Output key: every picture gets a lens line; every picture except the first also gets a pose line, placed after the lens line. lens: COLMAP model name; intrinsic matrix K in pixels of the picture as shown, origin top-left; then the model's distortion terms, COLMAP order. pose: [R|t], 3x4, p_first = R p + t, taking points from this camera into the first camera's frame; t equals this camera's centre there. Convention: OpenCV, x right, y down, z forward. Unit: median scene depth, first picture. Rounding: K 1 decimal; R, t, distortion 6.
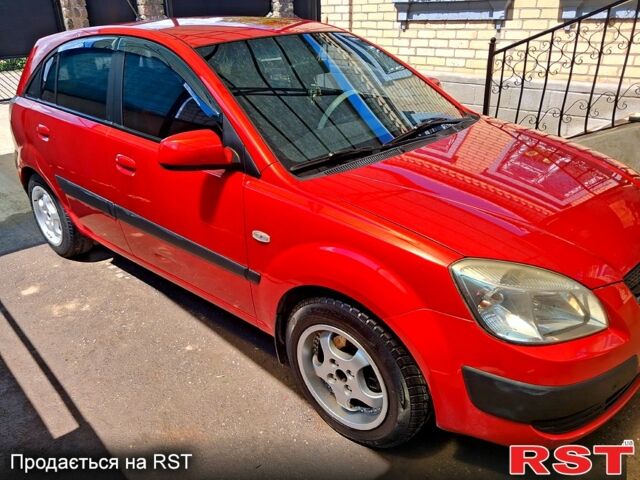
lens RADIAL K [[514.7, 0, 311.1], [0, 514.7, 239.5], [0, 0, 1]] dist [0.015749, -0.003592]
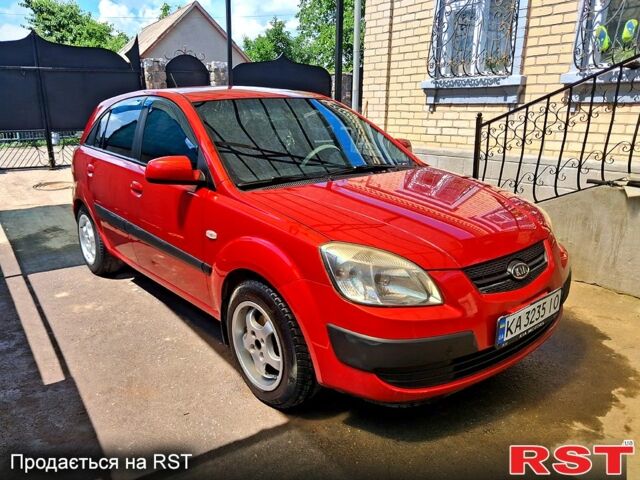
lens RADIAL K [[514.7, 0, 311.1], [0, 514.7, 239.5], [0, 0, 1]] dist [0.015749, -0.003592]
pose [[0.989568, 0.057034, -0.132294, 0.242672], [-0.077102, 0.985381, -0.151920, 0.137922], [0.121695, 0.160535, 0.979499, -0.183892]]
